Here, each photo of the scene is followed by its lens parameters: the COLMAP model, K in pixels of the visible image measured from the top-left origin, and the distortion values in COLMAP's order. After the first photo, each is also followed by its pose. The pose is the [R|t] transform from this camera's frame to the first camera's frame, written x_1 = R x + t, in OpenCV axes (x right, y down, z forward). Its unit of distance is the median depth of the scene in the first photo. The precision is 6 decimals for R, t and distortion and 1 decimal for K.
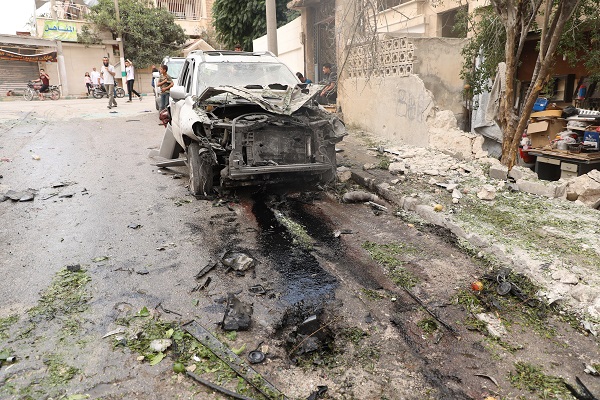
lens RADIAL K [[408.3, 0, 296.8], [0, 408.3, 198.1], [0, 0, 1]] dist [-0.091528, 0.064444]
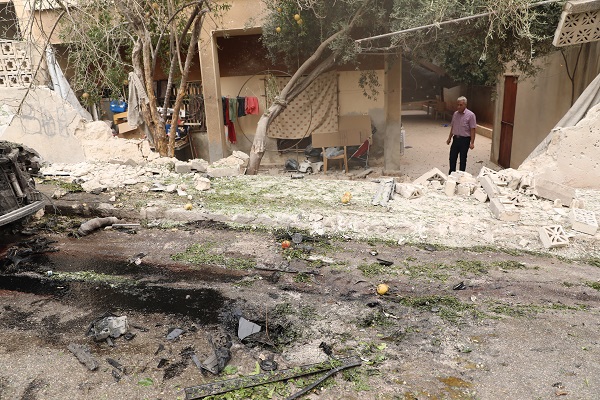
lens RADIAL K [[408.3, 0, 296.6], [0, 408.3, 200.6], [0, 0, 1]] dist [-0.091528, 0.064444]
pose [[0.426443, -0.267018, 0.864204, -0.317847], [0.259049, 0.951466, 0.166151, -0.065662], [-0.866626, 0.153017, 0.474916, 0.128864]]
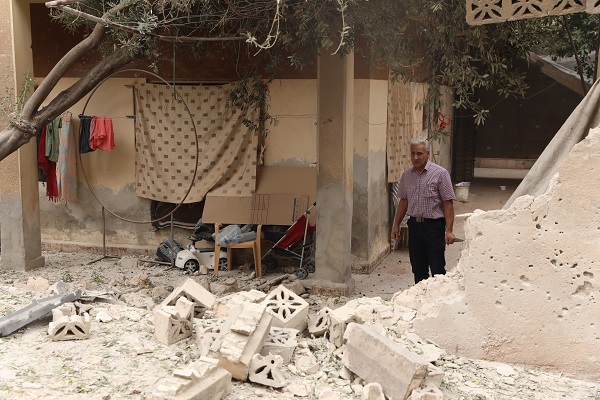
lens RADIAL K [[755.4, 0, 298.8], [0, 755.4, 201.8], [0, 0, 1]] dist [0.085919, 0.000000]
pose [[0.596866, -0.084097, 0.797922, 0.068061], [0.176168, 0.983960, -0.028073, 0.057655], [-0.782762, 0.157324, 0.602107, -0.276781]]
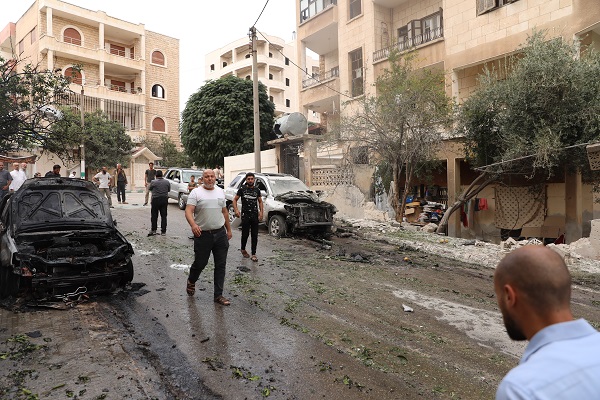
lens RADIAL K [[408.3, 0, 296.0], [0, 408.3, 198.4], [0, 0, 1]] dist [-0.091528, 0.064444]
pose [[0.966420, 0.004391, 0.256930, -0.602232], [0.056483, 0.971771, -0.229065, 0.254674], [-0.250683, 0.235885, 0.938891, -1.006734]]
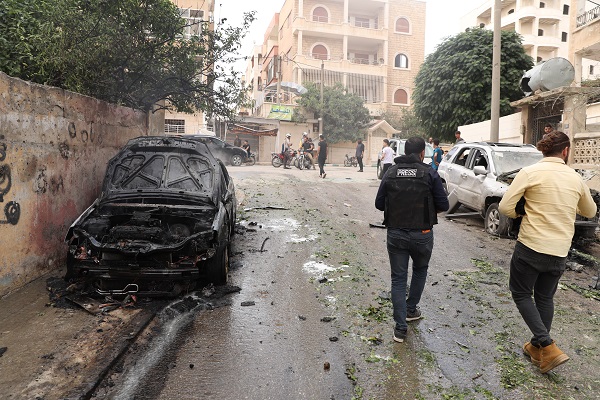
lens RADIAL K [[408.3, 0, 297.0], [0, 408.3, 198.1], [0, 0, 1]] dist [-0.091528, 0.064444]
pose [[0.940662, 0.068605, -0.332339, -0.379605], [-0.125475, 0.980260, -0.152793, 0.146511], [0.315296, 0.185427, 0.930701, -0.556268]]
